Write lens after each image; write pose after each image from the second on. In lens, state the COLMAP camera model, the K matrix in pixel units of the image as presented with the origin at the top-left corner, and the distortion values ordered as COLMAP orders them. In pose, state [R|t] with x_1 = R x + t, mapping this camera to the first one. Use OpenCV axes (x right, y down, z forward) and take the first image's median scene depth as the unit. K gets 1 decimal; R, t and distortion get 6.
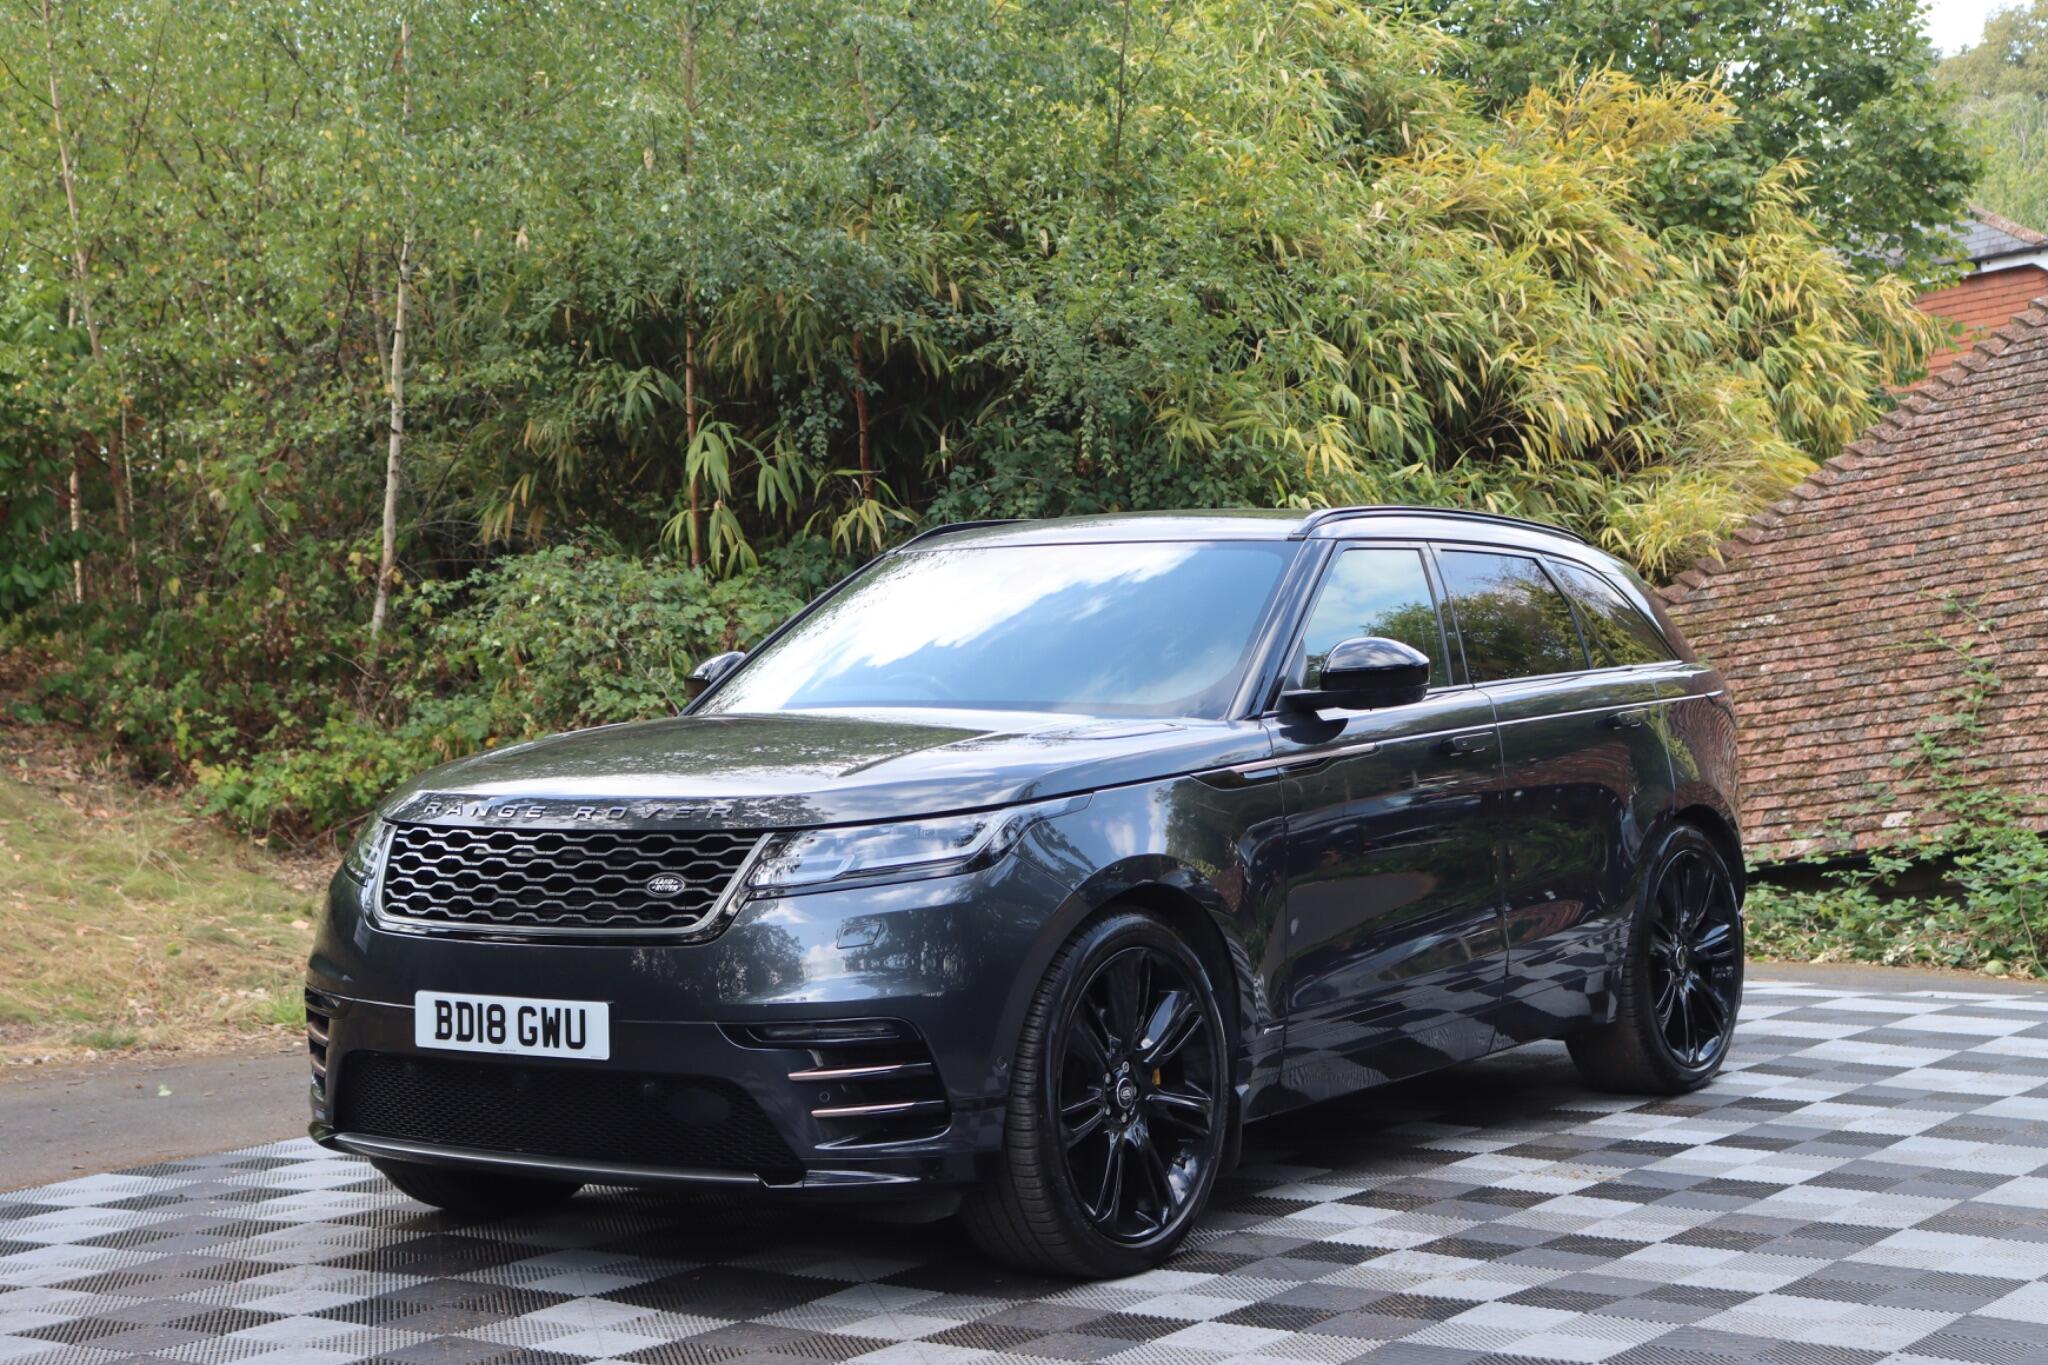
lens RADIAL K [[3312.6, 0, 987.0], [0, 3312.6, 677.2], [0, 0, 1]] dist [-0.056895, 0.172813]
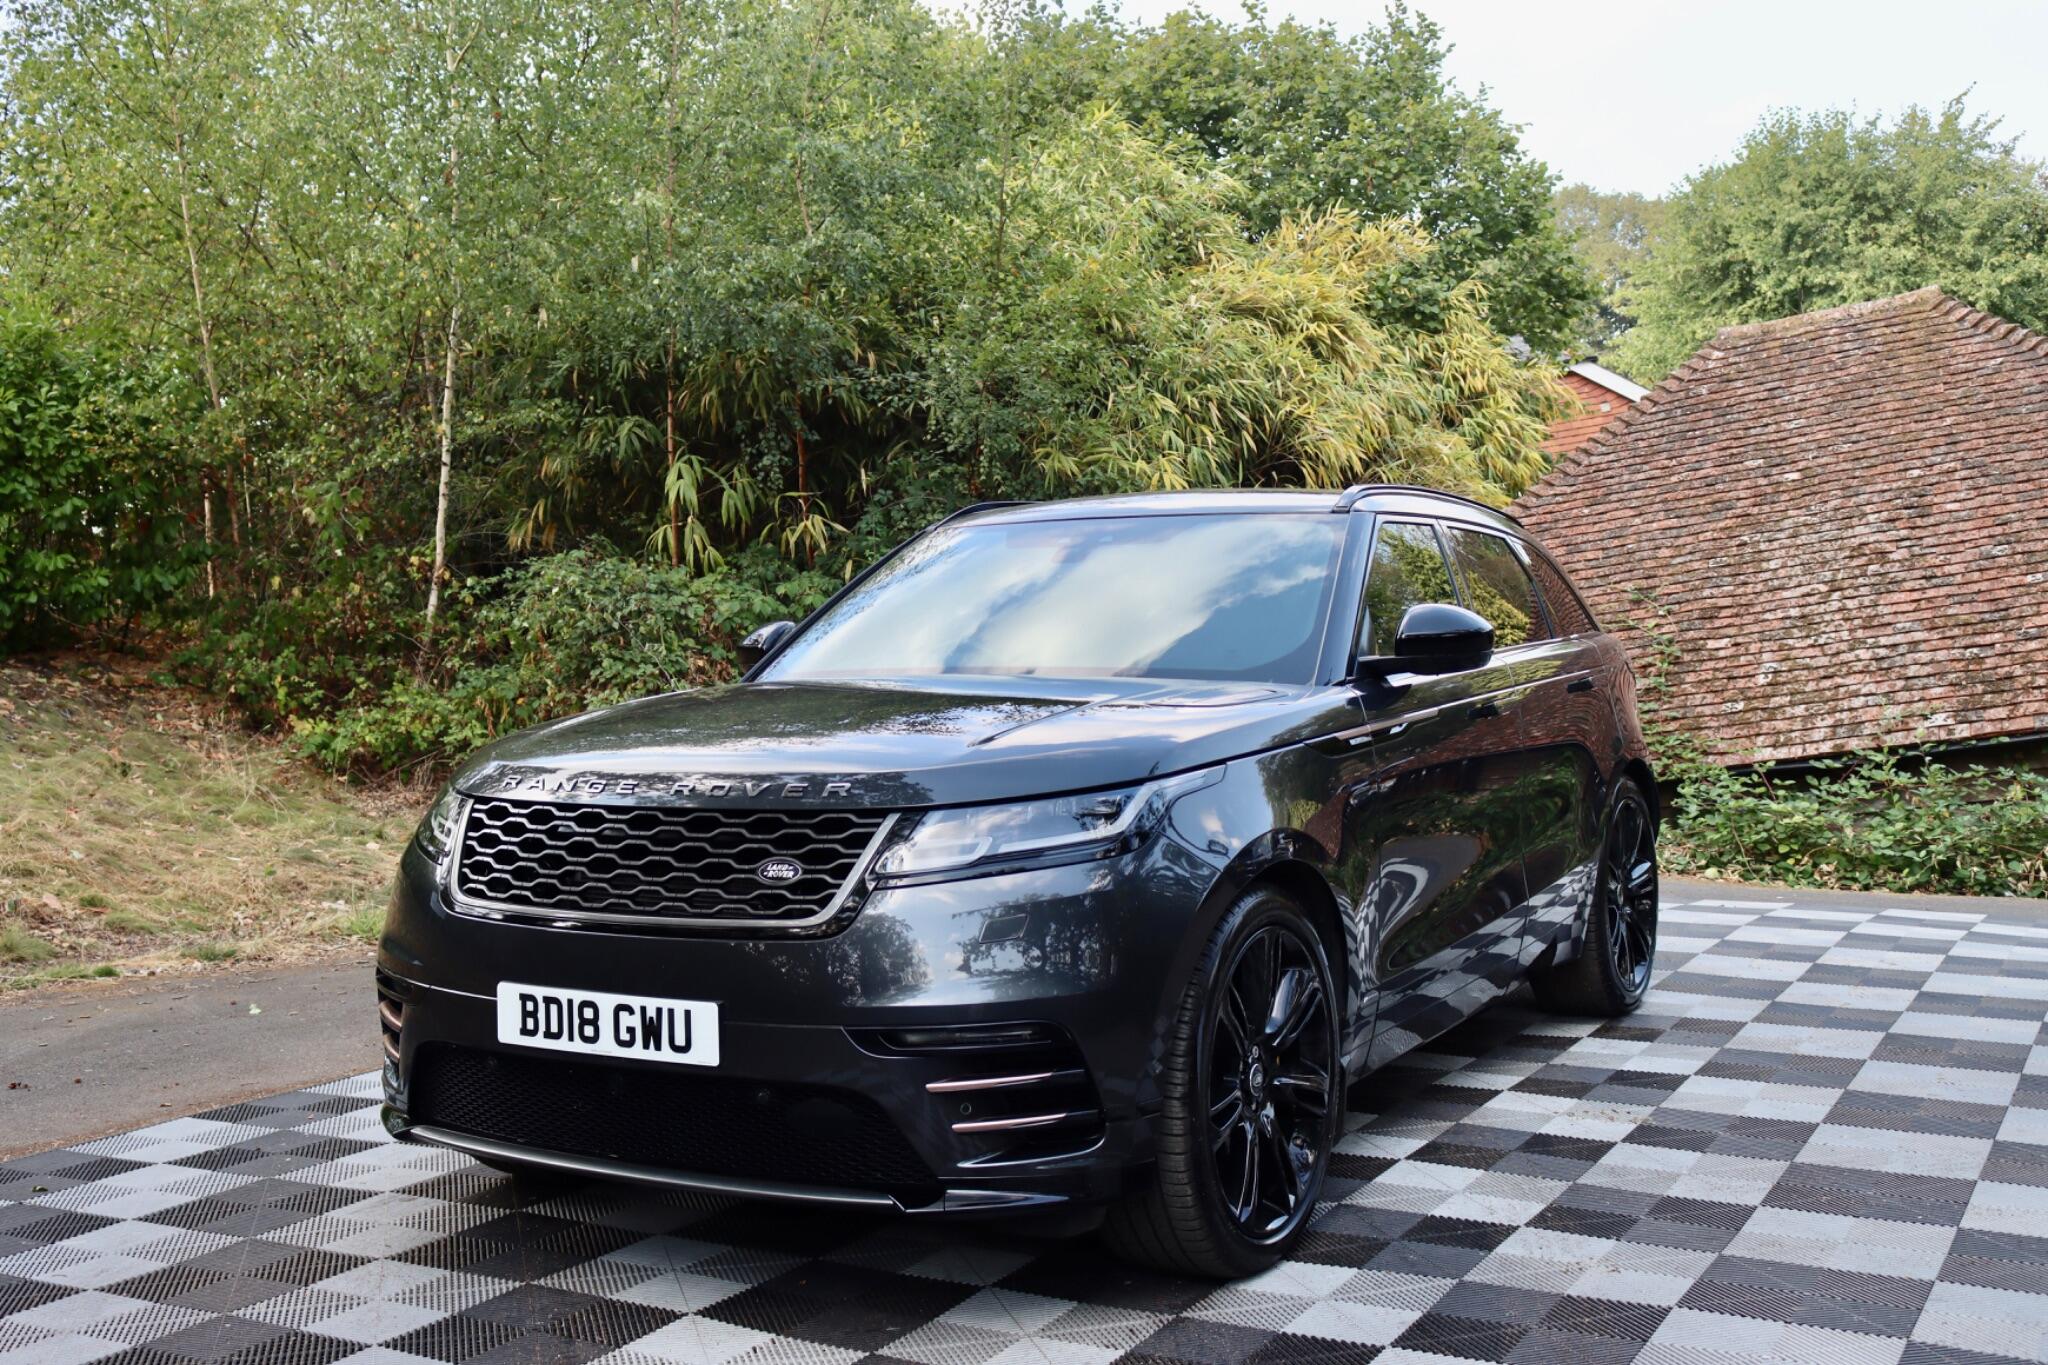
lens RADIAL K [[2148.8, 0, 998.1], [0, 2148.8, 680.2], [0, 0, 1]] dist [-0.129318, 0.136954]
pose [[0.996745, -0.002191, 0.080586, -0.033211], [0.001204, 0.999924, 0.012299, 0.001477], [-0.080607, -0.012162, 0.996672, 0.162482]]
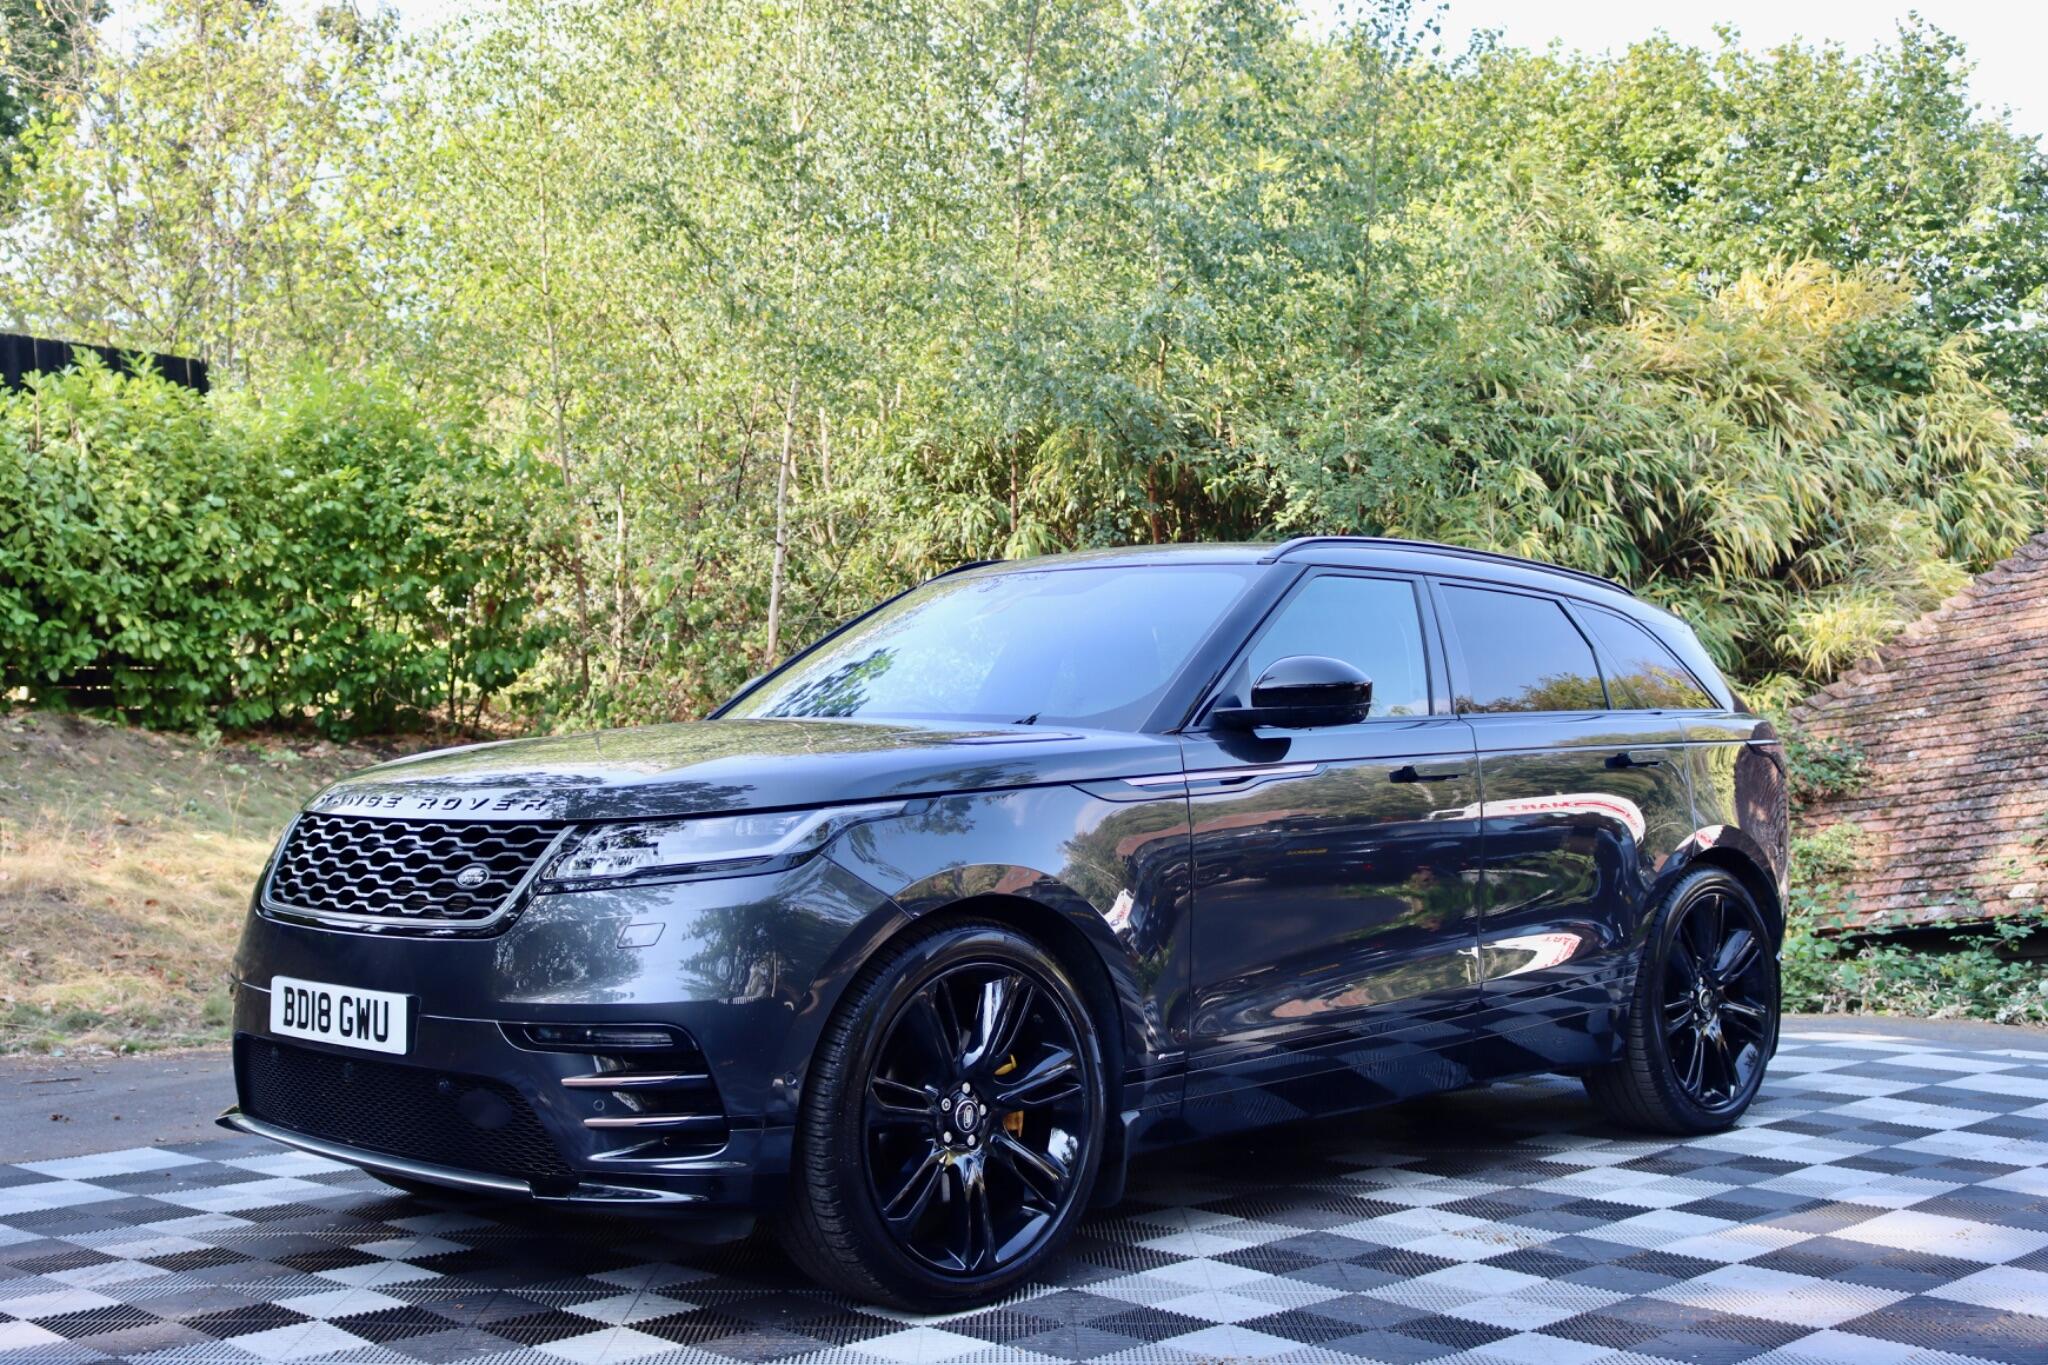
lens RADIAL K [[2416.5, 0, 995.8], [0, 2416.5, 680.1], [0, 0, 1]] dist [-0.120097, 0.171356]
pose [[0.984051, 0.016884, -0.177081, 0.071754], [-0.024102, 0.998960, -0.038692, 0.011032], [0.176244, 0.042343, 0.983435, 0.145518]]
